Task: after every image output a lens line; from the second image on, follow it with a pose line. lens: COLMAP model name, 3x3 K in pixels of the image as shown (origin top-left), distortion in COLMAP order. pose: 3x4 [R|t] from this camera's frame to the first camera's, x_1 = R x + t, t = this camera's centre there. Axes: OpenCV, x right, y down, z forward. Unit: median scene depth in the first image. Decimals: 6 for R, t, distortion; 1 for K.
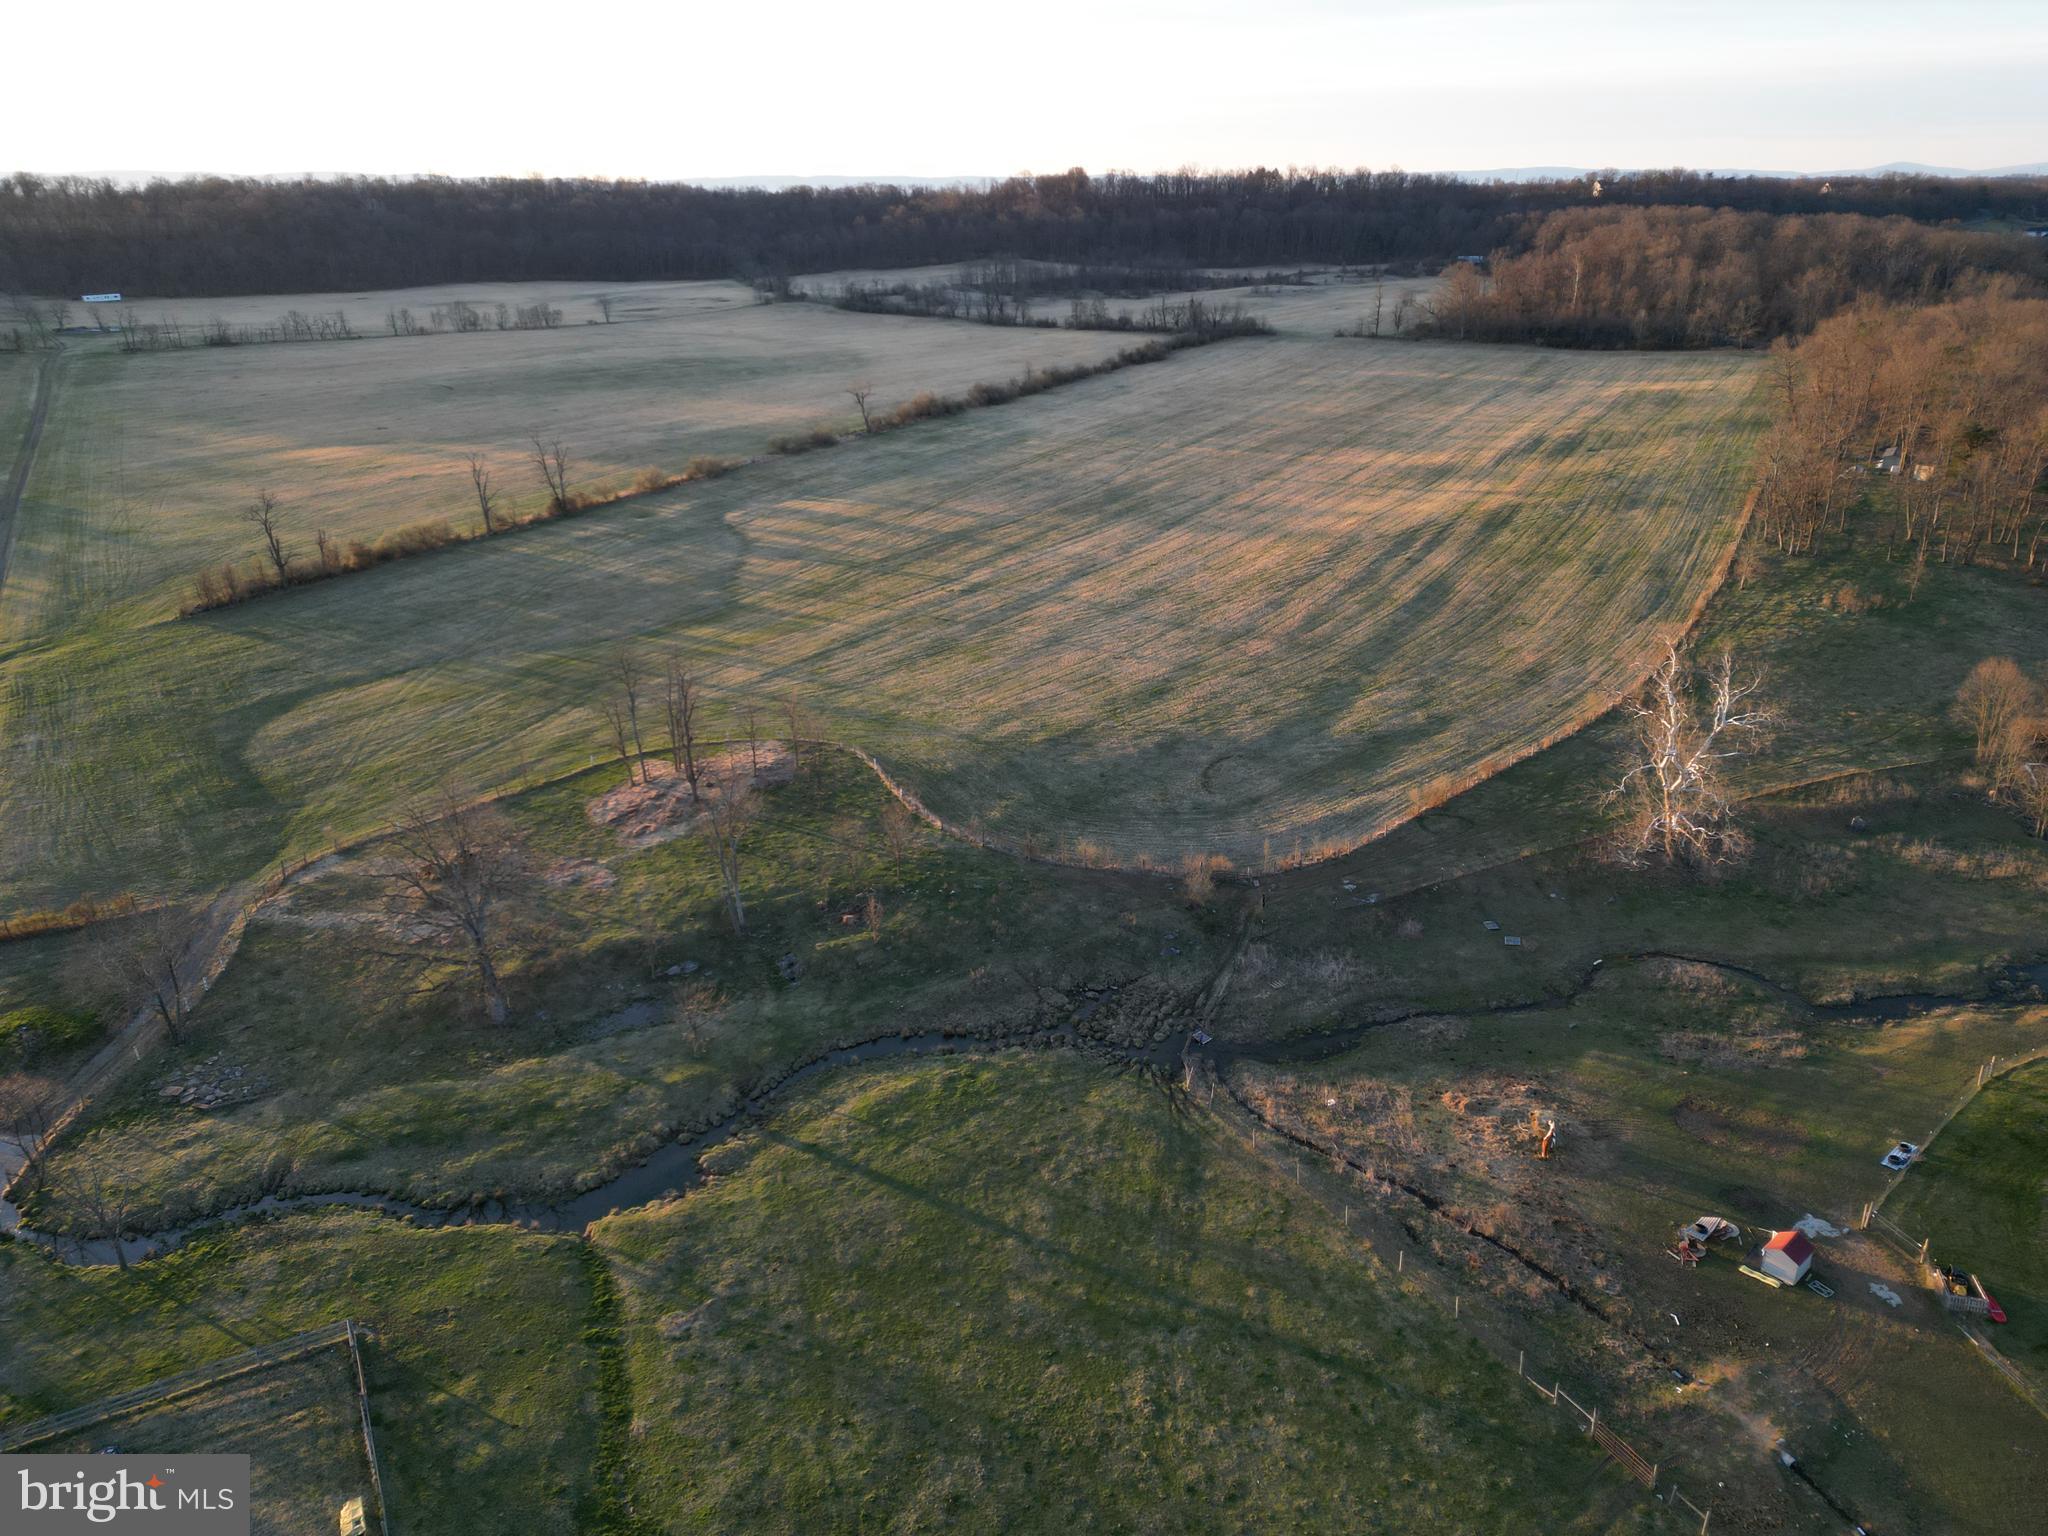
lens RADIAL K [[1422.8, 0, 1024.0], [0, 1422.8, 768.0], [0, 0, 1]] dist [0.068307, -0.047982]
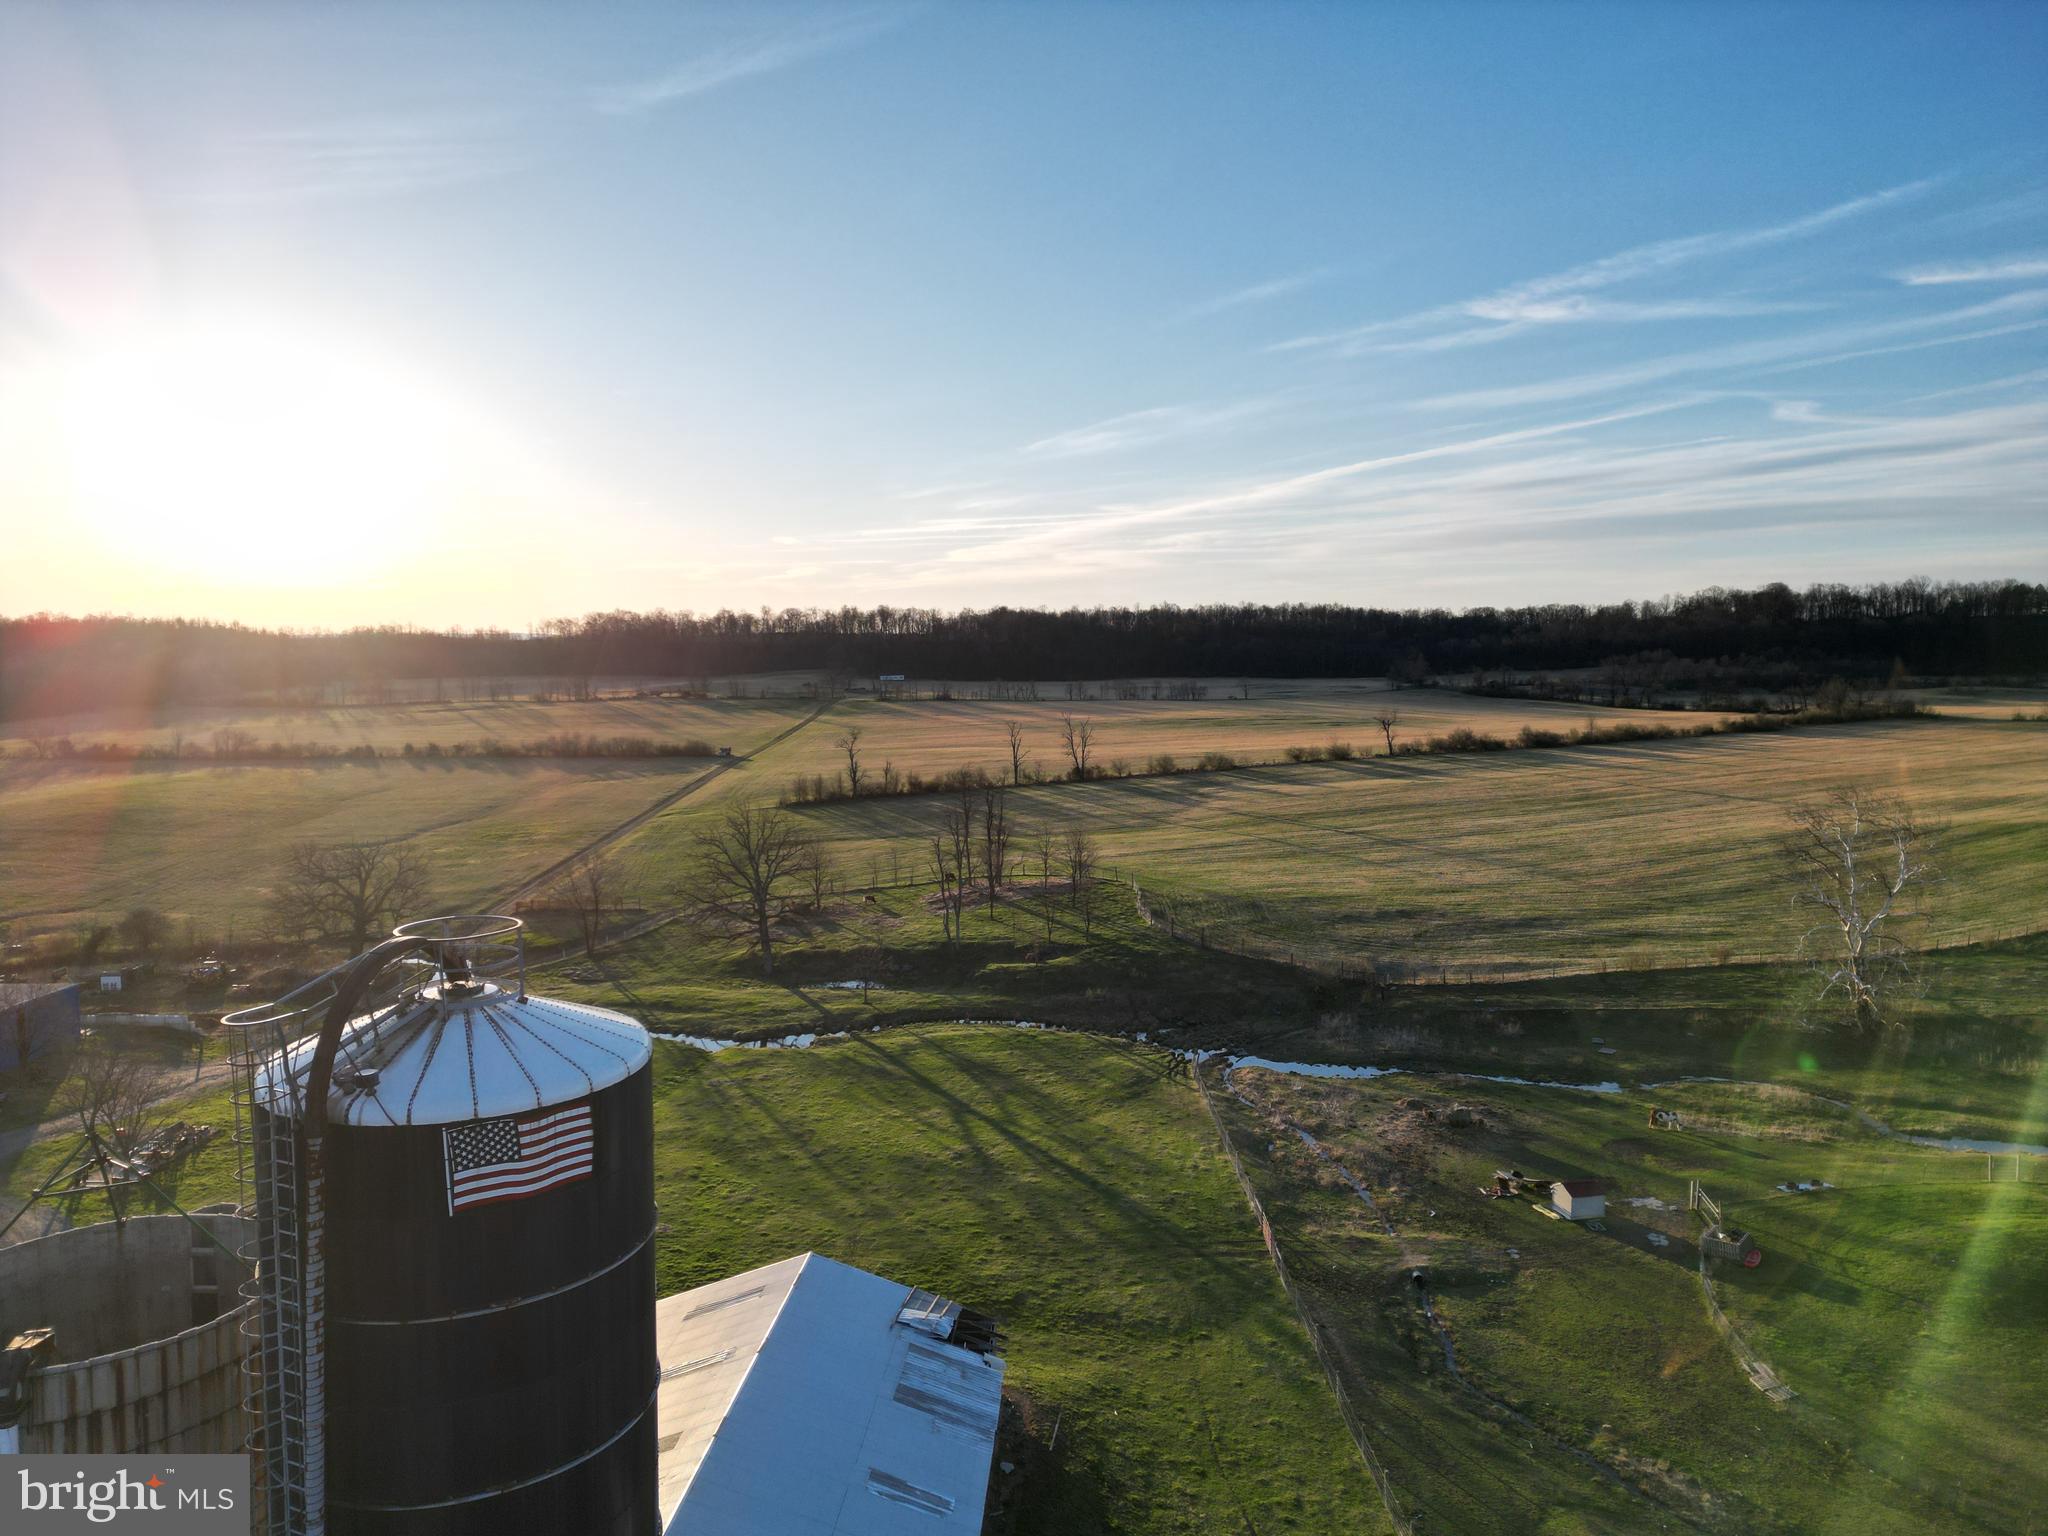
lens RADIAL K [[1431.5, 0, 1024.0], [0, 1431.5, 768.0], [0, 0, 1]] dist [0.069191, -0.054721]
pose [[0.876394, 0.046426, -0.479351, 0.267923], [-0.185615, 0.951007, -0.247251, 0.151255], [0.444387, 0.305664, 0.842074, -0.060390]]
